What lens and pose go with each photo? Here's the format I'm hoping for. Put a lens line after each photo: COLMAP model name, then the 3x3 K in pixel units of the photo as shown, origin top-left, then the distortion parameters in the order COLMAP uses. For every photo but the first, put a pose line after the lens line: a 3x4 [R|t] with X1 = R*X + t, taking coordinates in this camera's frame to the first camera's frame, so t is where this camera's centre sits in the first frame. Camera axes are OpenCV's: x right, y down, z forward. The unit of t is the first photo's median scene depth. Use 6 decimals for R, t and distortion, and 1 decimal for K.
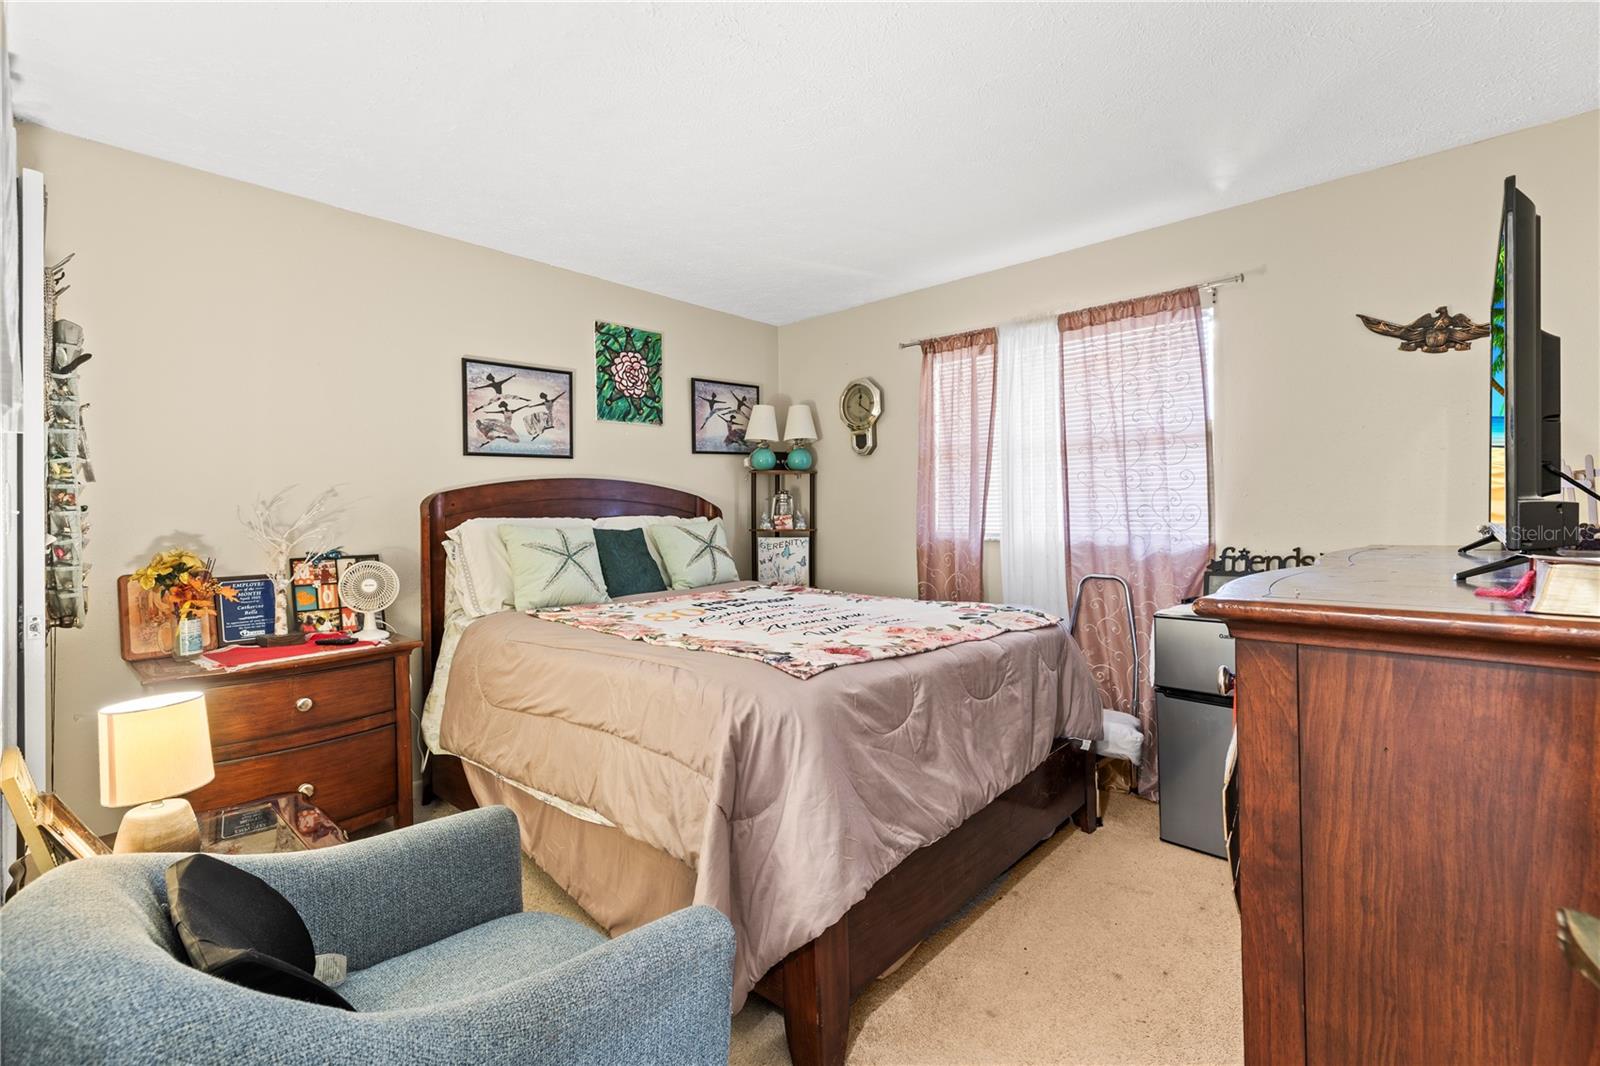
lens RADIAL K [[718.7, 0, 800.6], [0, 718.7, 527.6], [0, 0, 1]] dist [0.004668, -0.000381]
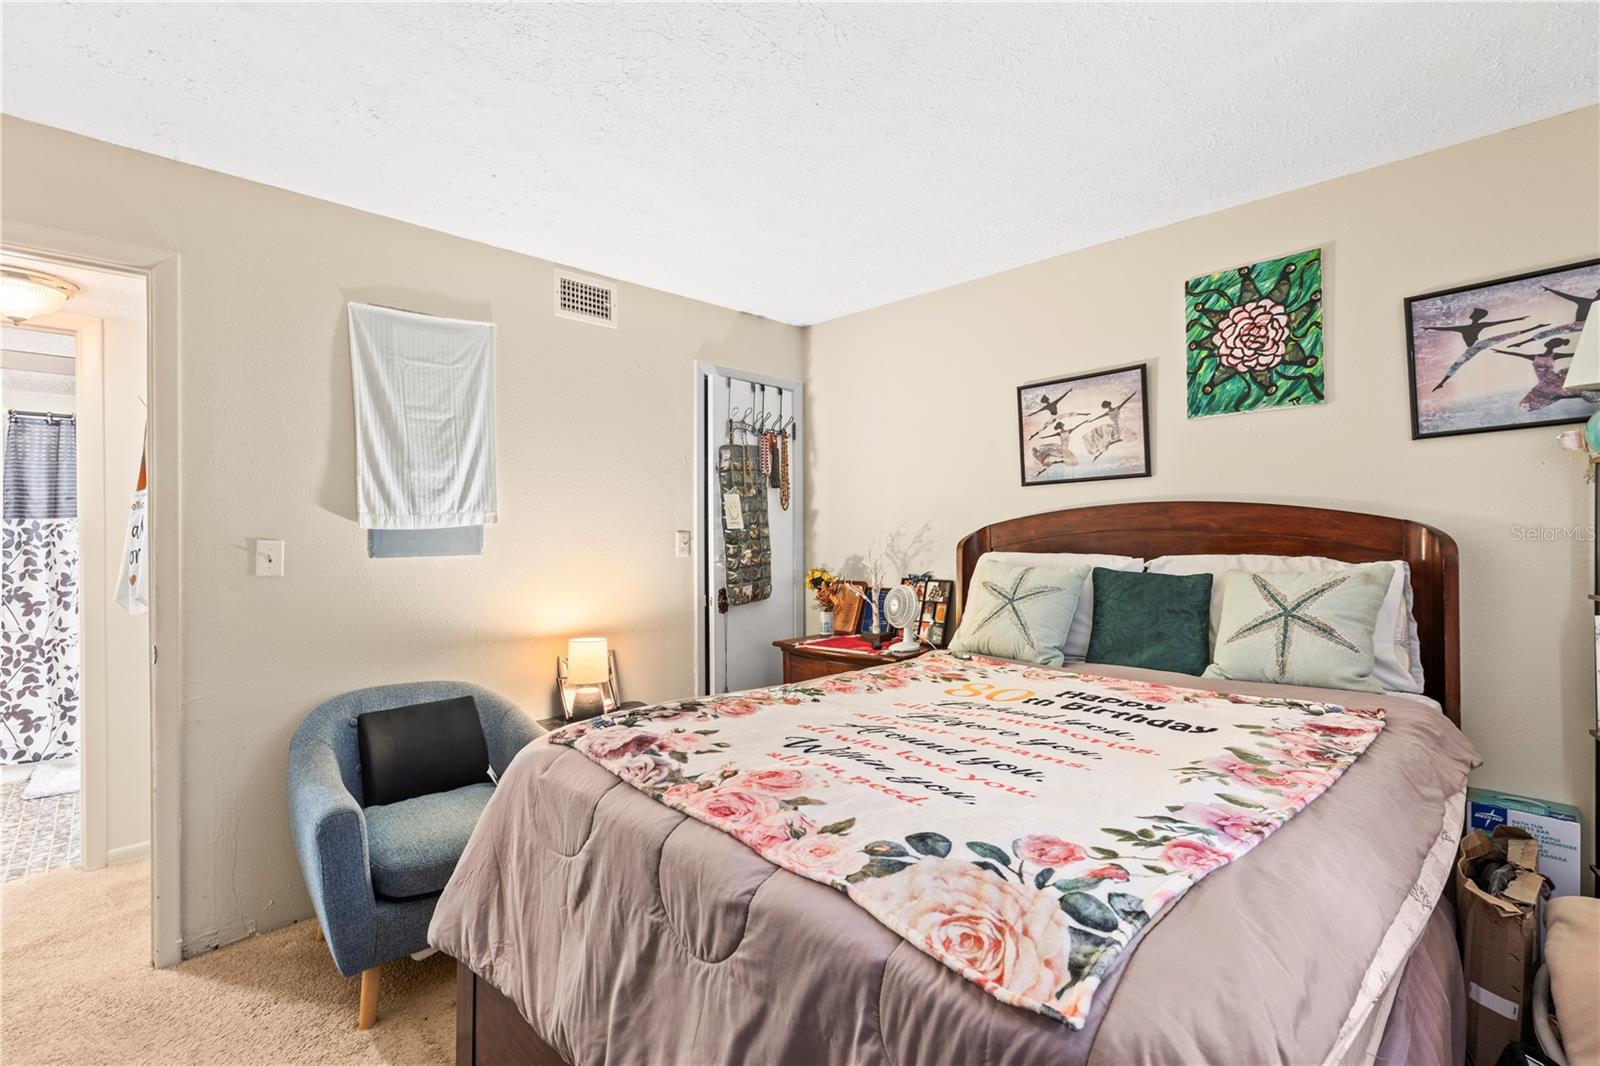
lens RADIAL K [[718.7, 0, 807.6], [0, 718.7, 535.6], [0, 0, 1]] dist [0.004668, -0.000381]
pose [[-0.035331, 0.016590, -0.999238, 0.445756], [-0.013171, 0.999768, 0.017065, -0.040456], [0.999289, 0.013763, -0.035104, 0.646087]]
